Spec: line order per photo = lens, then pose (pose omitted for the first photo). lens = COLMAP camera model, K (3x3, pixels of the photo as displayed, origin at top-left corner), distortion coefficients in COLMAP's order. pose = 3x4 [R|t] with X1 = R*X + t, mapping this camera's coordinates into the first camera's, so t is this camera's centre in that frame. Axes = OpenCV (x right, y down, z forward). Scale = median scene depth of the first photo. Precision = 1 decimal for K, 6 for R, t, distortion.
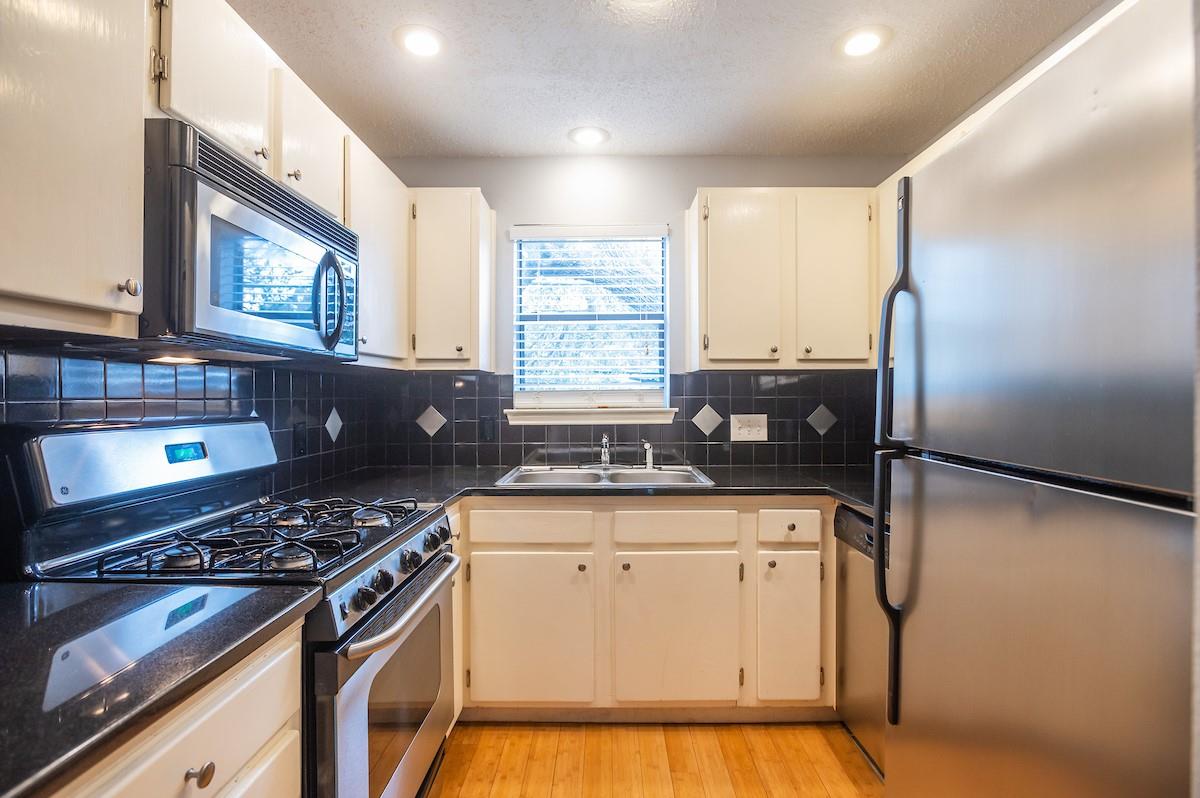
lens RADIAL K [[592.5, 0, 594.6], [0, 592.5, 398.5], [0, 0, 1]] dist [-0.010505, 0.000134]
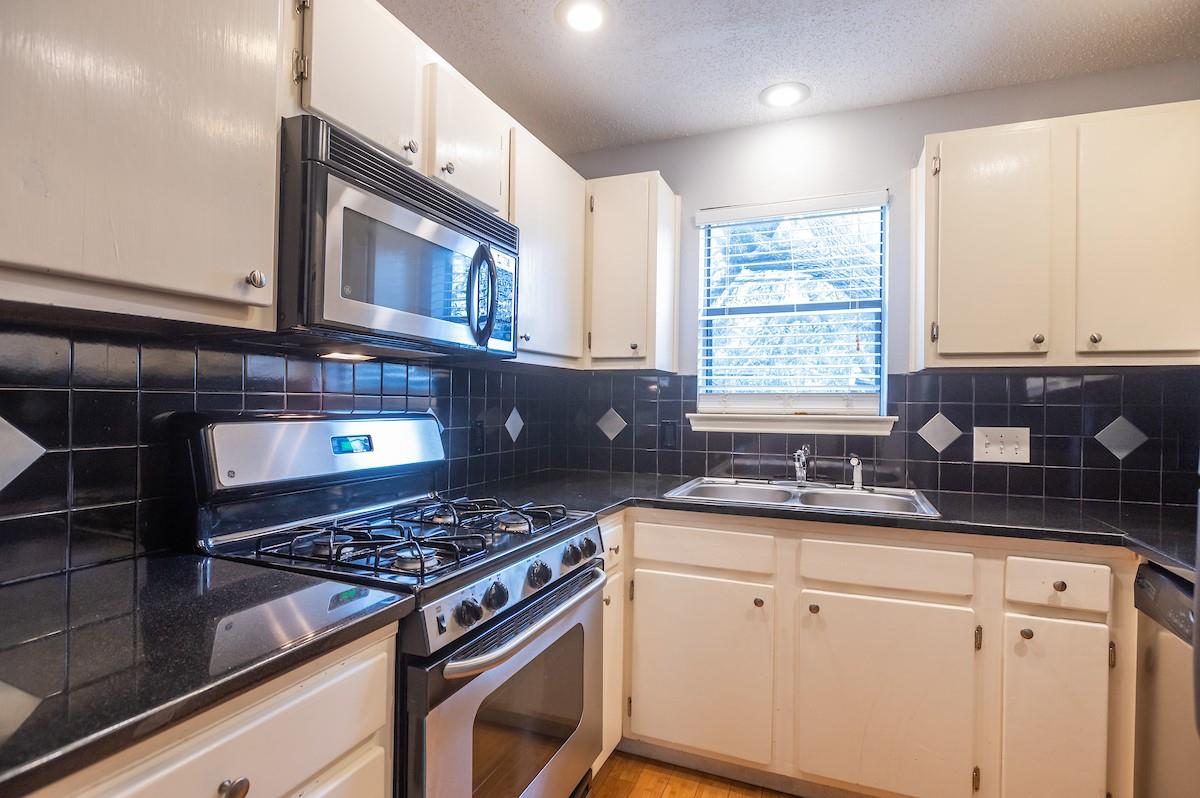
lens RADIAL K [[592.5, 0, 605.5], [0, 592.5, 401.3], [0, 0, 1]] dist [-0.010505, 0.000134]
pose [[0.930154, 0.014706, -0.366875, 0.080413], [-0.018216, 0.999815, -0.006106, 0.009478], [0.366718, 0.012363, 0.930250, 0.137365]]
